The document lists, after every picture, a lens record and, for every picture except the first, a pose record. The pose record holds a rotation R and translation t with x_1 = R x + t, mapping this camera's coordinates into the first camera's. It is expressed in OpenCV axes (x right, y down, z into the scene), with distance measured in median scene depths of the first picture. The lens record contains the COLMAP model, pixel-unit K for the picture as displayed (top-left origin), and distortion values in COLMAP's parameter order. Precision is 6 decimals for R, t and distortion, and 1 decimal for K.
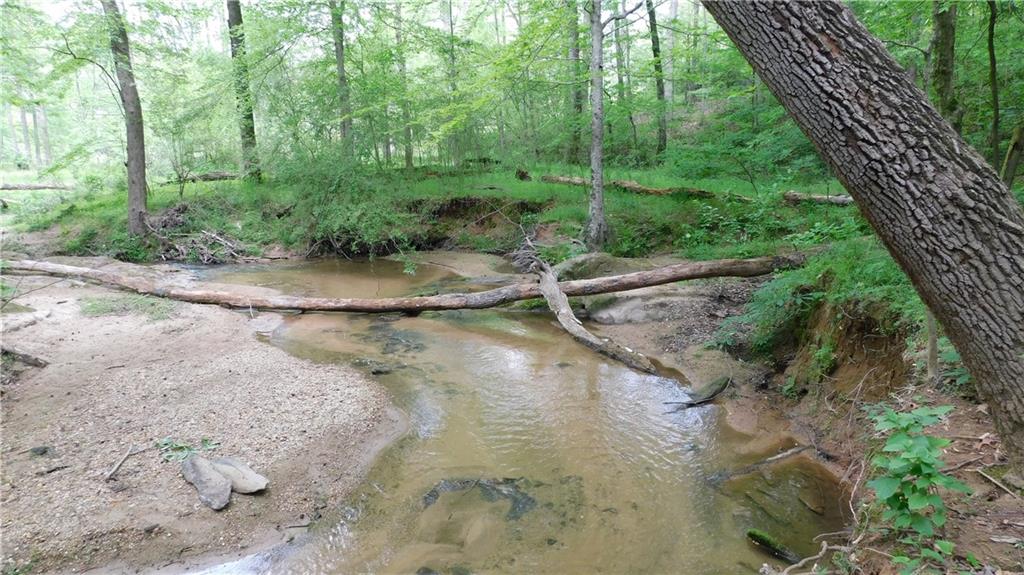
lens RADIAL K [[676.1, 0, 512.0], [0, 676.1, 287.5], [0, 0, 1]] dist [-0.055735, 0.042245]
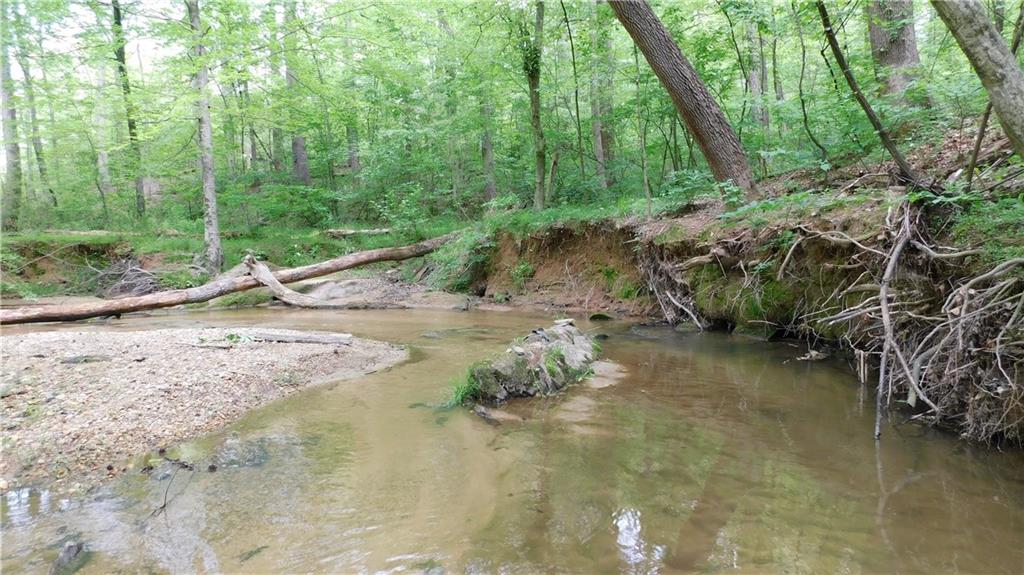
lens RADIAL K [[676.1, 0, 512.0], [0, 676.1, 287.5], [0, 0, 1]] dist [-0.055735, 0.042245]
pose [[0.629637, -0.054146, 0.775000, -0.514919], [0.170794, 0.982810, -0.070094, 0.155292], [-0.757883, 0.176500, 0.628062, -0.020104]]
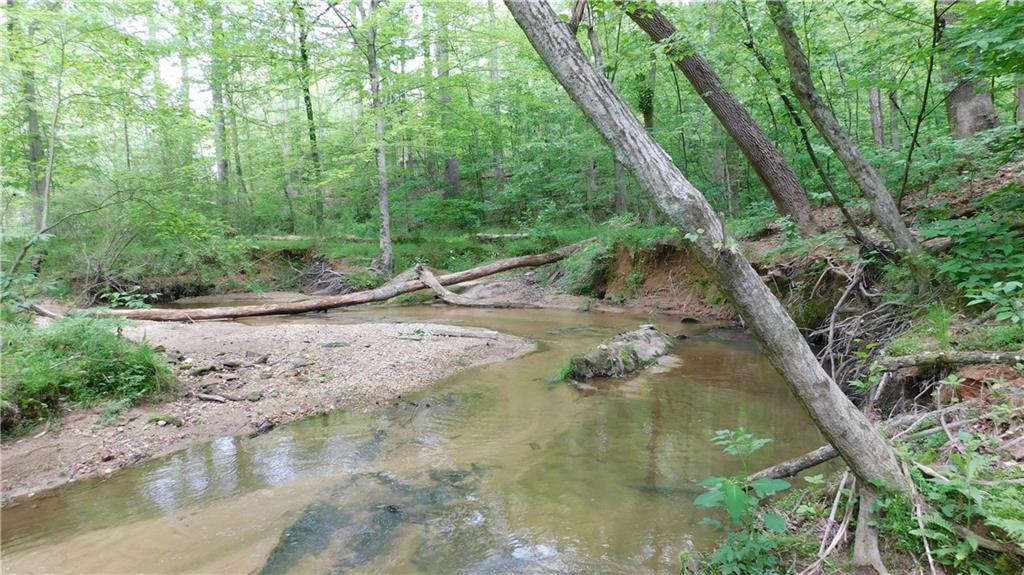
lens RADIAL K [[676.1, 0, 512.0], [0, 676.1, 287.5], [0, 0, 1]] dist [-0.055735, 0.042245]
pose [[0.777026, -0.059815, 0.626620, -0.656157], [0.145459, 0.985594, -0.086291, 0.151708], [-0.612431, 0.158198, 0.774533, -0.204300]]
